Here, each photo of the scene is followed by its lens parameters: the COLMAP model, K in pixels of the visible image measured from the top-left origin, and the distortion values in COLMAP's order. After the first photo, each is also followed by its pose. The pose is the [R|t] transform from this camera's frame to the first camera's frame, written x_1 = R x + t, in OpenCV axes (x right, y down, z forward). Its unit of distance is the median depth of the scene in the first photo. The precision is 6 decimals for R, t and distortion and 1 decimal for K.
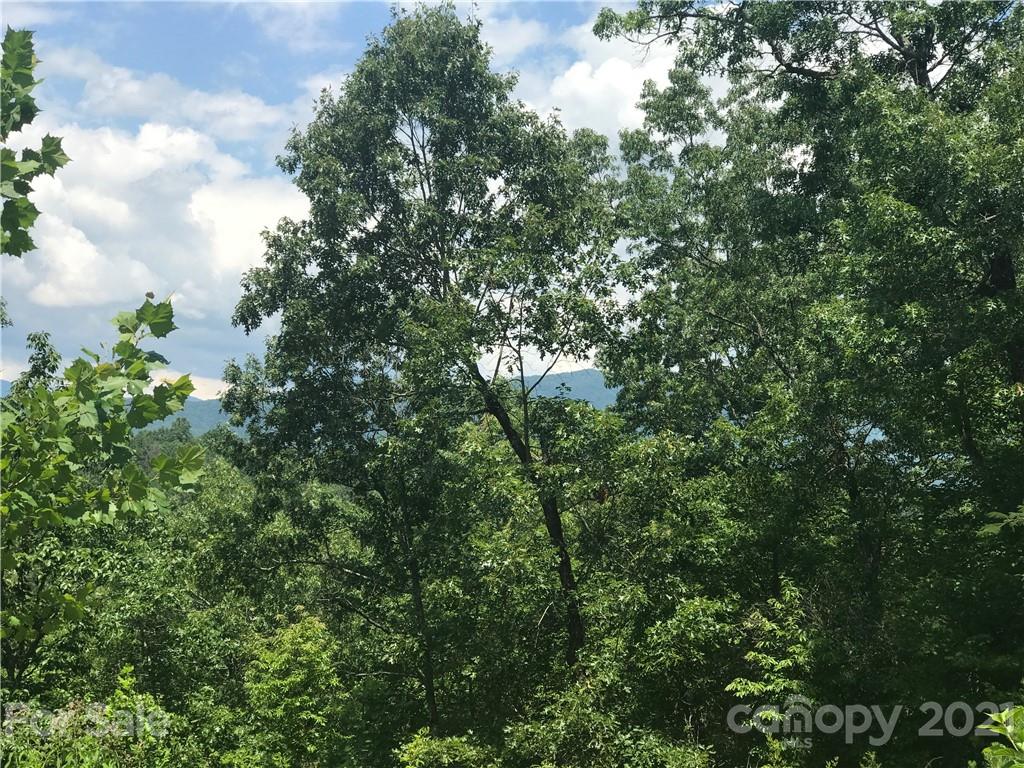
lens RADIAL K [[1865.5, 0, 490.2], [0, 1865.5, 385.5], [0, 0, 1]] dist [0.048569, 0.334356]
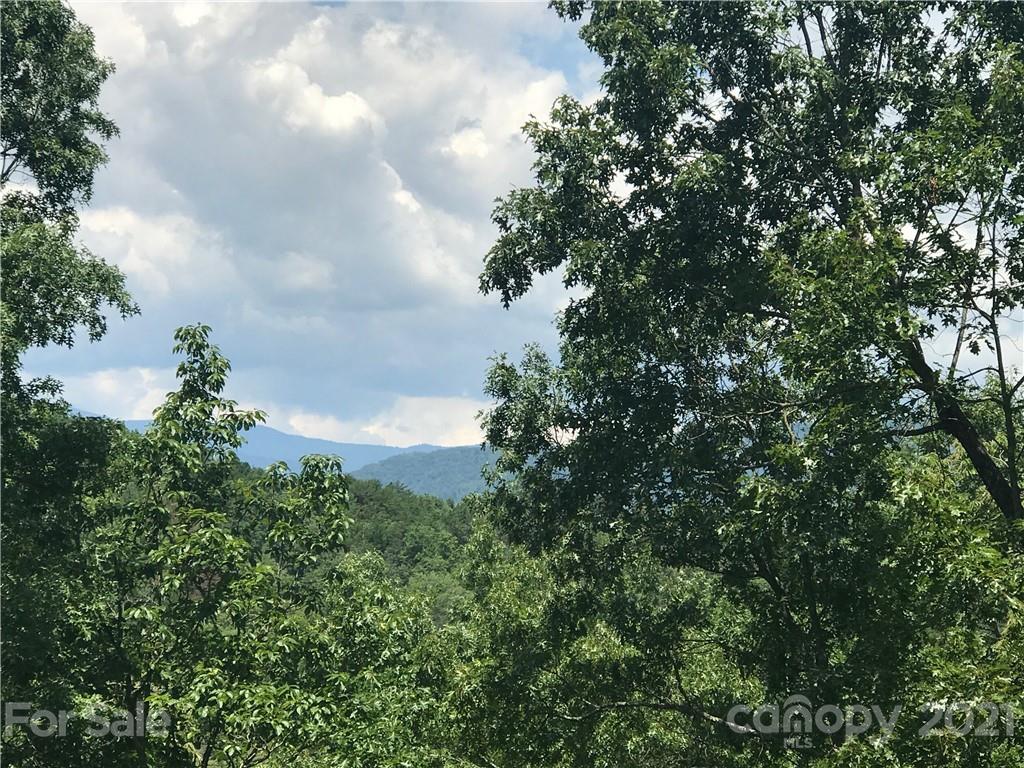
lens RADIAL K [[2798.3, 0, 512.0], [0, 2798.3, 384.0], [0, 0, 1]] dist [-0.105948, 1.960884]
pose [[0.980703, -0.036348, -0.192095, 0.033681], [0.033070, 0.999248, -0.020244, 0.013389], [0.192687, 0.013501, 0.981167, 0.164192]]
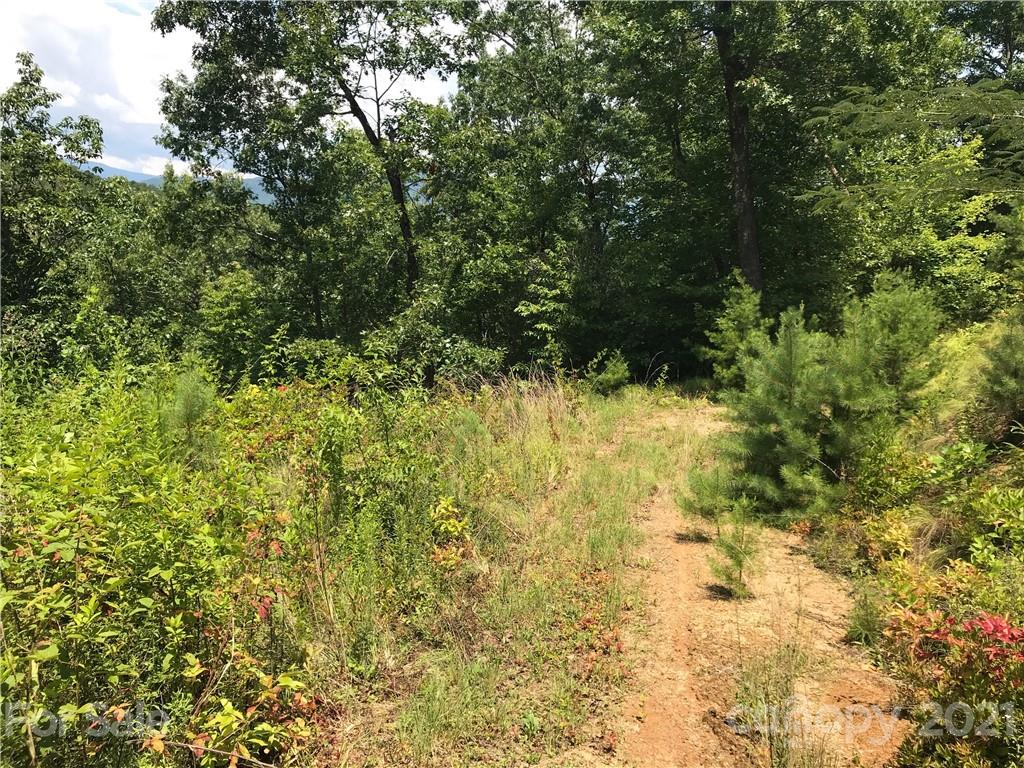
lens RADIAL K [[837.5, 0, 496.4], [0, 837.5, 383.3], [0, 0, 1]] dist [0.120052, -0.136386]
pose [[0.990900, 0.002138, 0.134580, 0.021380], [-0.030188, 0.977932, 0.206732, 0.078293], [-0.131168, -0.208914, 0.969097, 0.328894]]
